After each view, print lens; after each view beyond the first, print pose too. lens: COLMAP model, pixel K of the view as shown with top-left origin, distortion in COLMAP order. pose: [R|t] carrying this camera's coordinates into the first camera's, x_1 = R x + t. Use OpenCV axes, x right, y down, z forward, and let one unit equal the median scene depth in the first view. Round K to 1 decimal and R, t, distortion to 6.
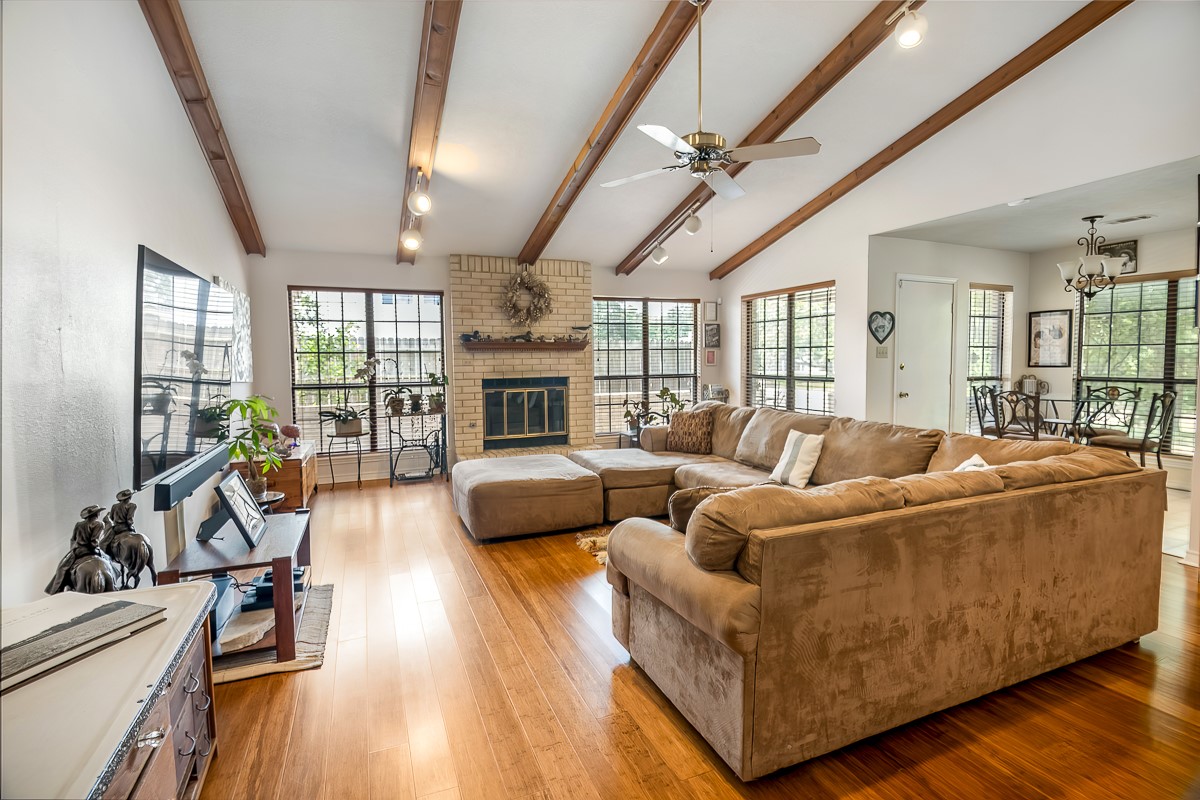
lens RADIAL K [[564.0, 0, 600.0], [0, 564.0, 400.0], [0, 0, 1]] dist [-0.002796, -0.000615]
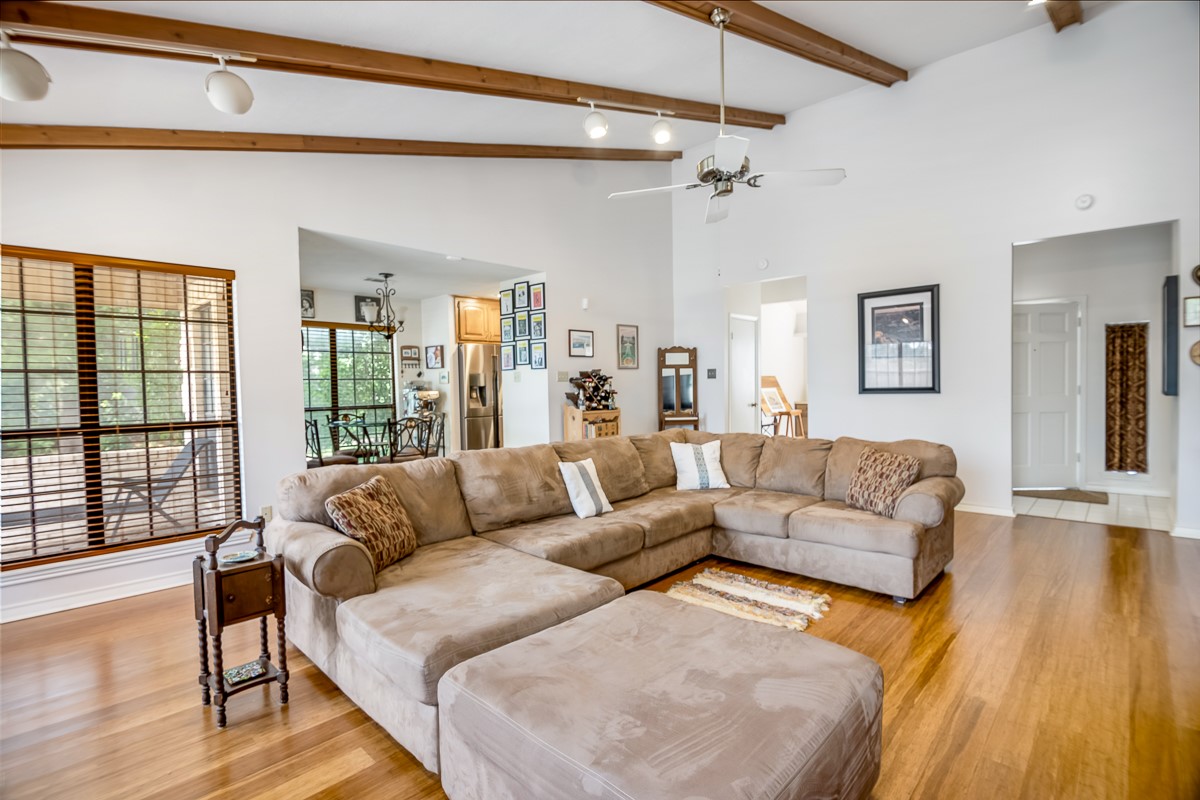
lens RADIAL K [[564.0, 0, 600.0], [0, 564.0, 400.0], [0, 0, 1]] dist [-0.002796, -0.000615]
pose [[-0.400490, -0.005829, 0.916282, -0.382515], [0.080015, 0.995937, 0.041309, -0.057917], [-0.912801, 0.089860, -0.398397, 0.958507]]
